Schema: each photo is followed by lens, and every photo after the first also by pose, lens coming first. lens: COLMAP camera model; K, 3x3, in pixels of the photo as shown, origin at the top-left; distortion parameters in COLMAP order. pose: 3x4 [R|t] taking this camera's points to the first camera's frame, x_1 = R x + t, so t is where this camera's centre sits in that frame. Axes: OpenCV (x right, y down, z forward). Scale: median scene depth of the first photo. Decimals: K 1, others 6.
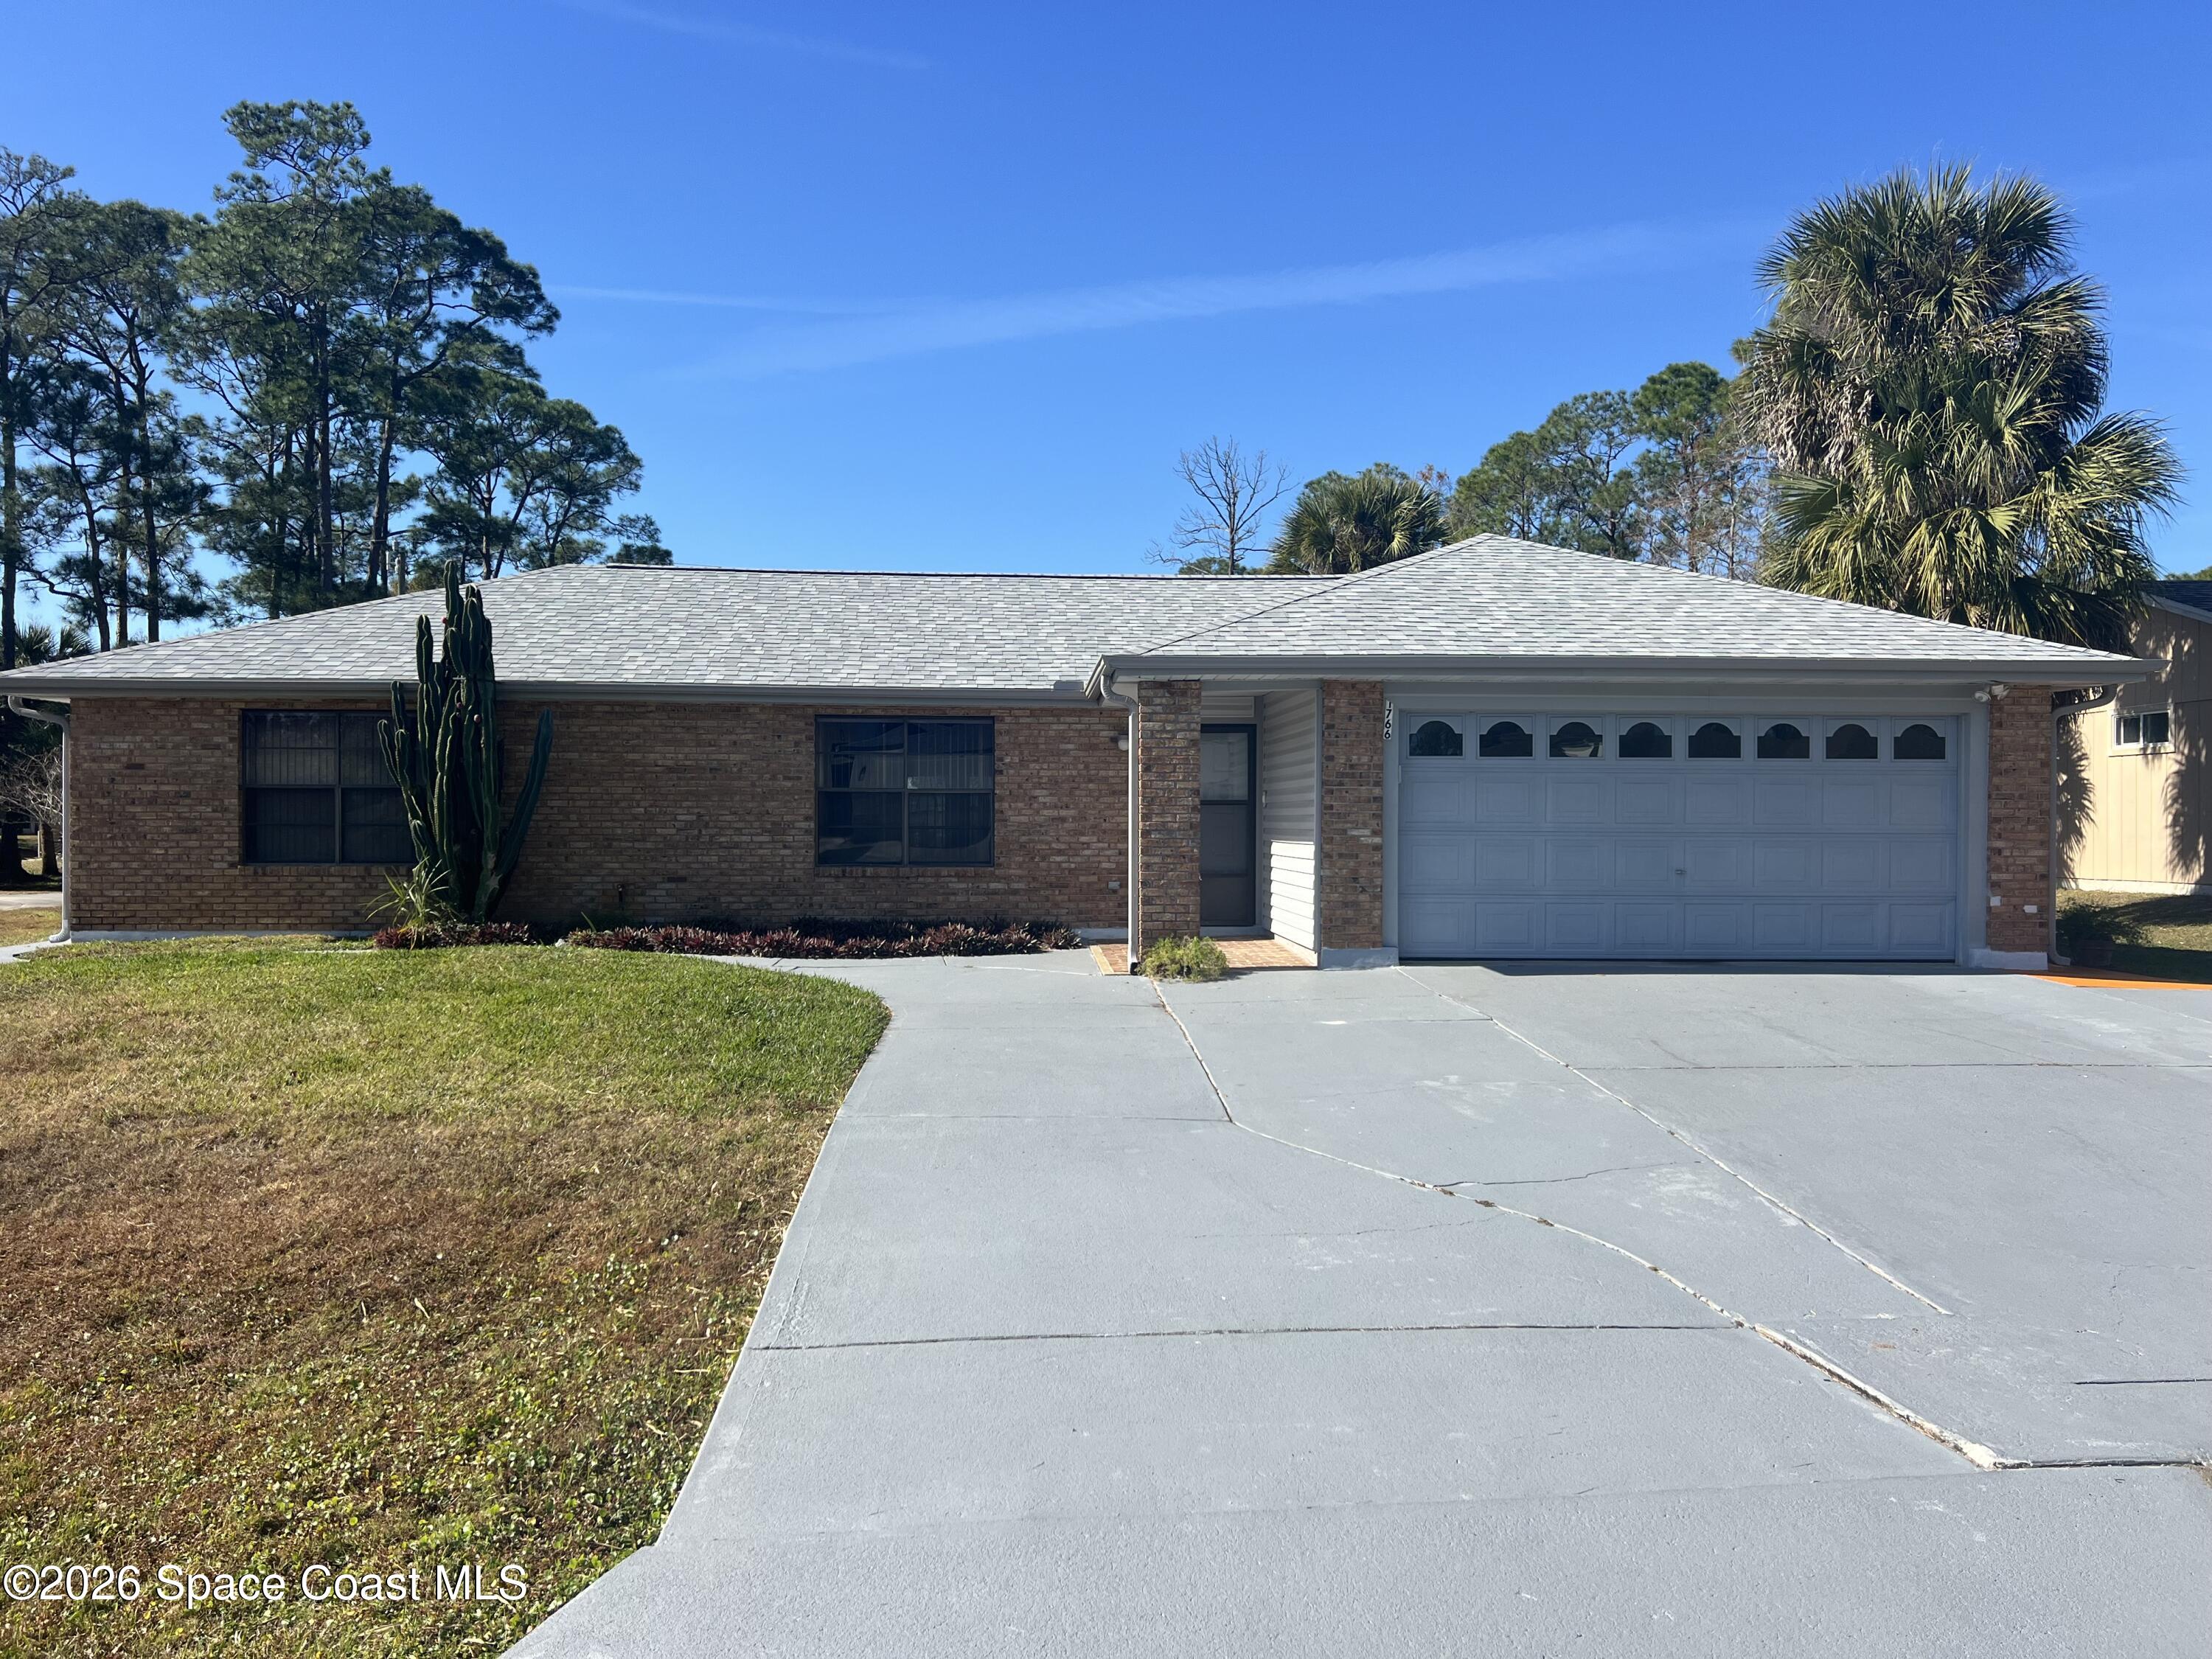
lens RADIAL K [[1686.7, 0, 1270.9], [0, 1686.7, 830.0], [0, 0, 1]] dist [0.093789, -0.109431]
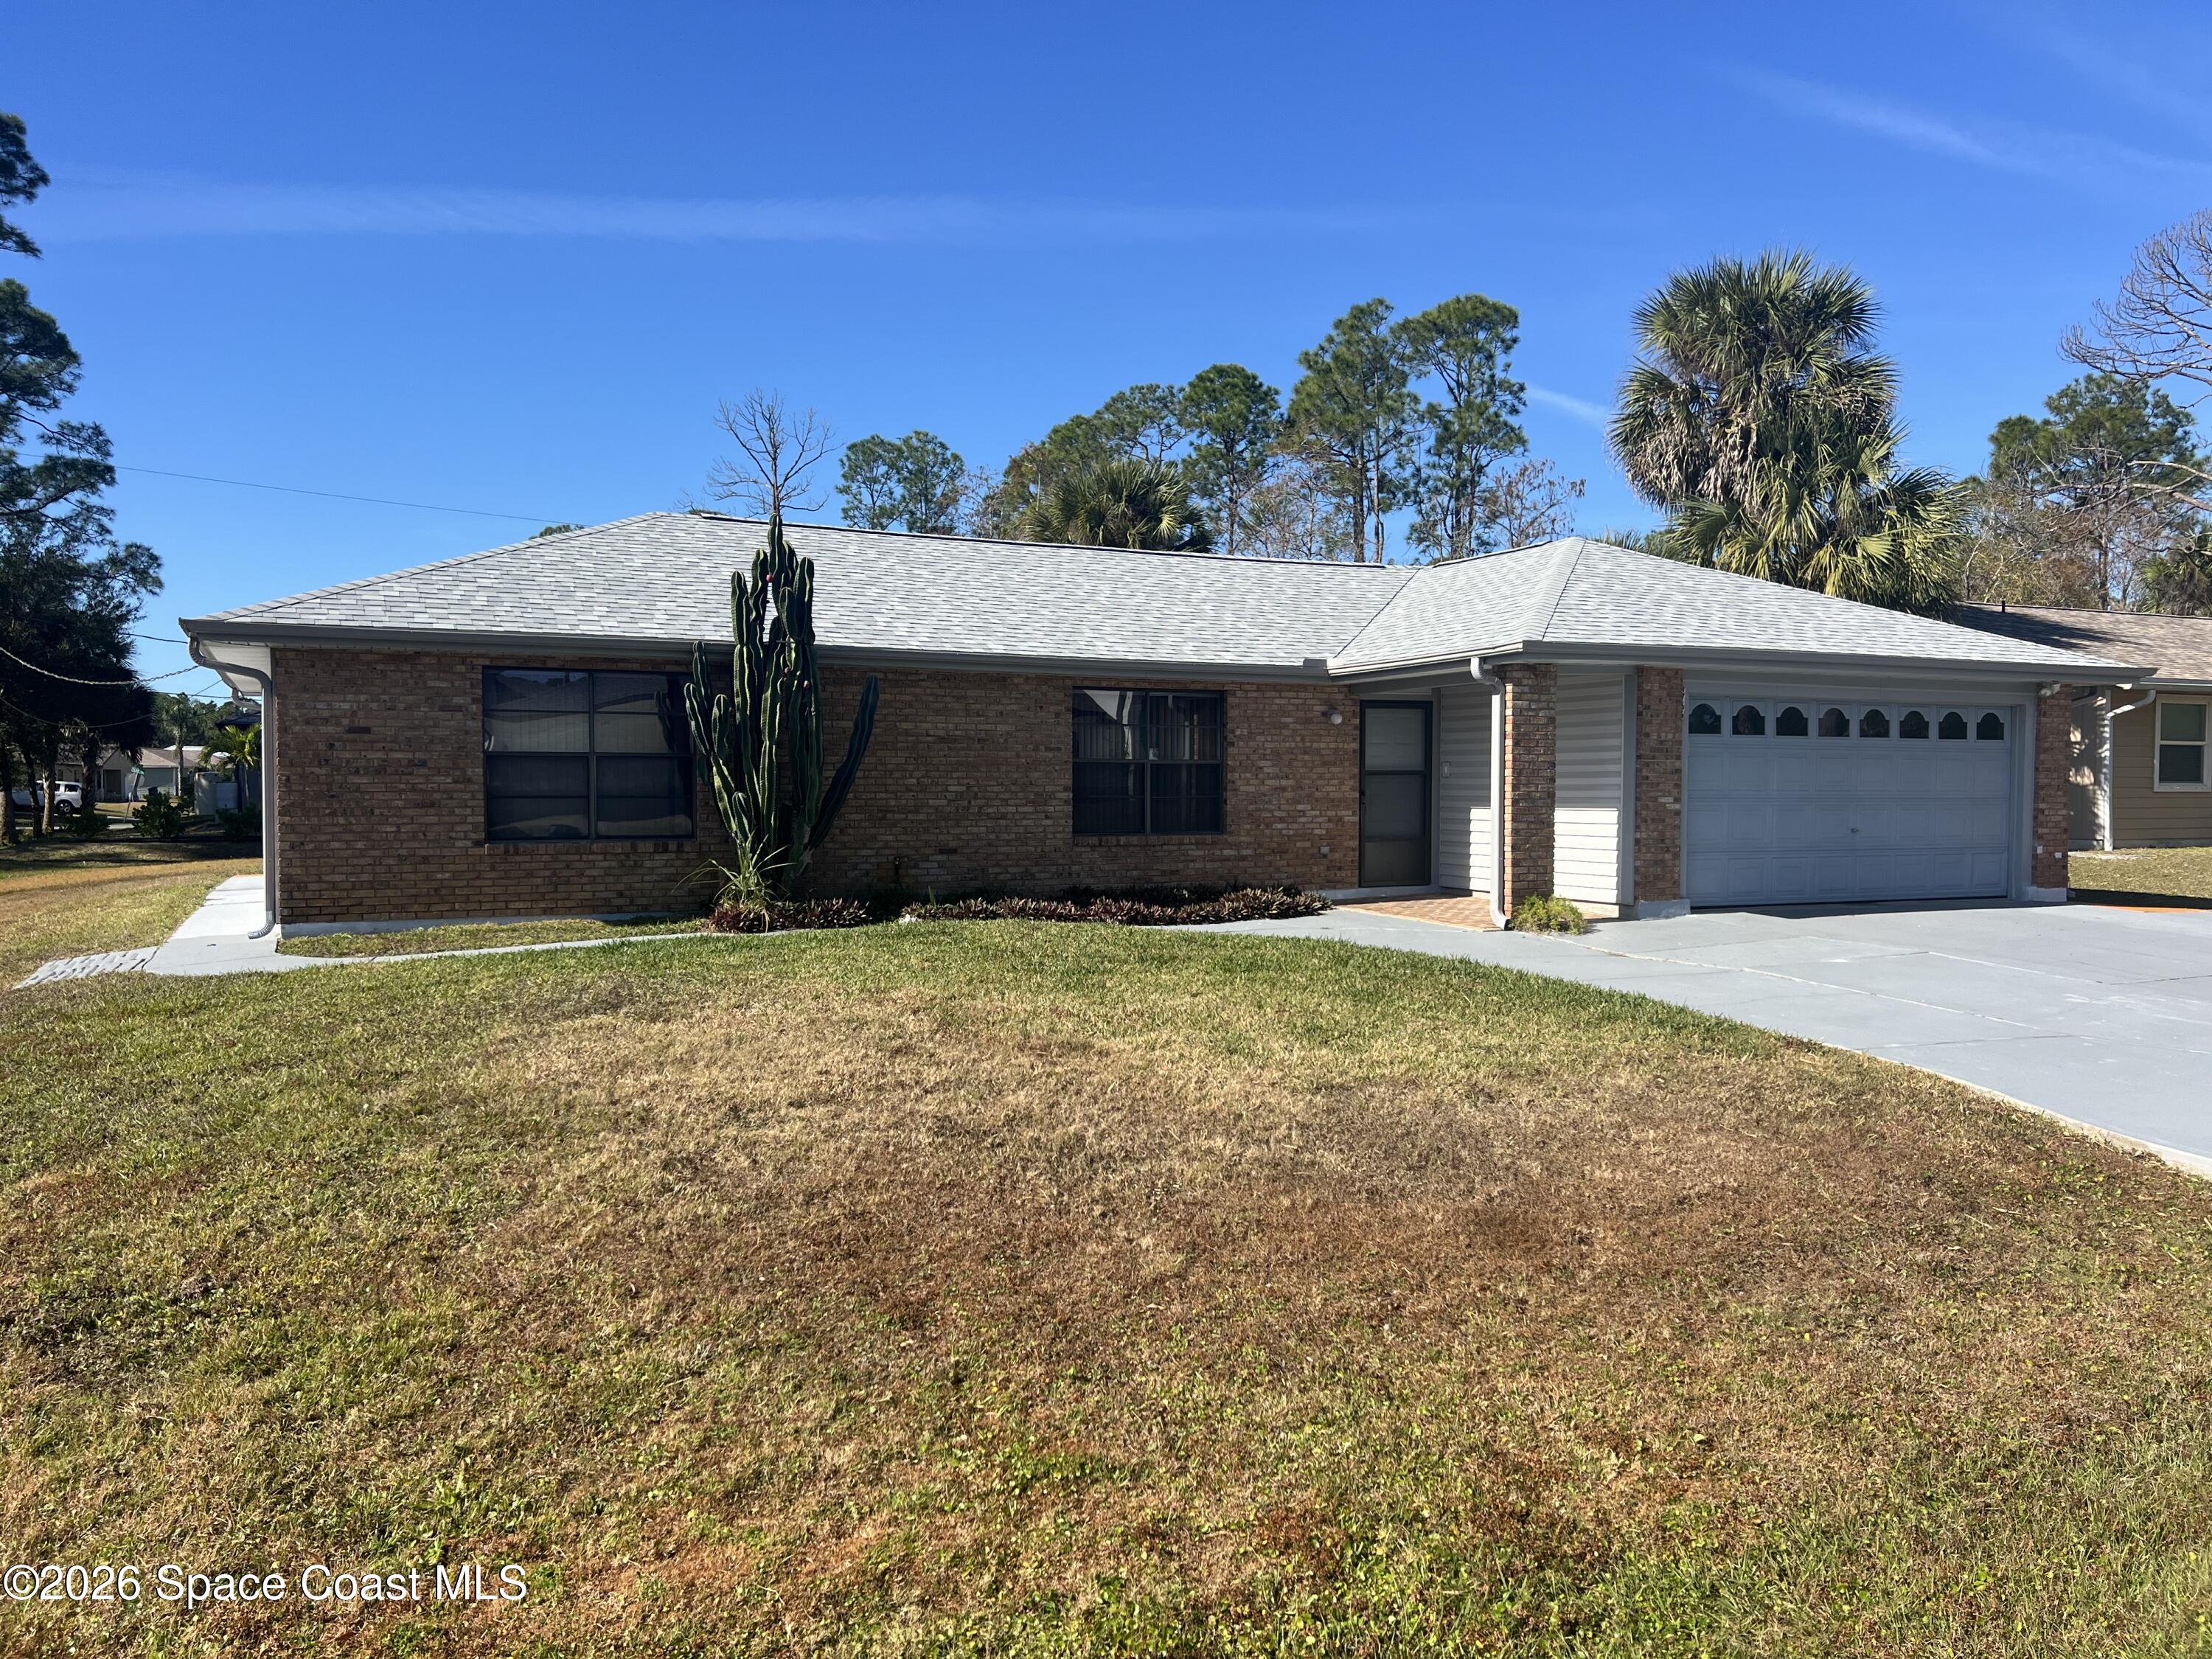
lens RADIAL K [[1668.9, 0, 1127.9], [0, 1668.9, 843.0], [0, 0, 1]] dist [0.077796, -0.091569]
pose [[0.920956, -0.015643, 0.389353, -0.631492], [0.003598, 0.999493, 0.031644, -0.005933], [-0.389651, -0.027742, 0.920545, 0.072748]]
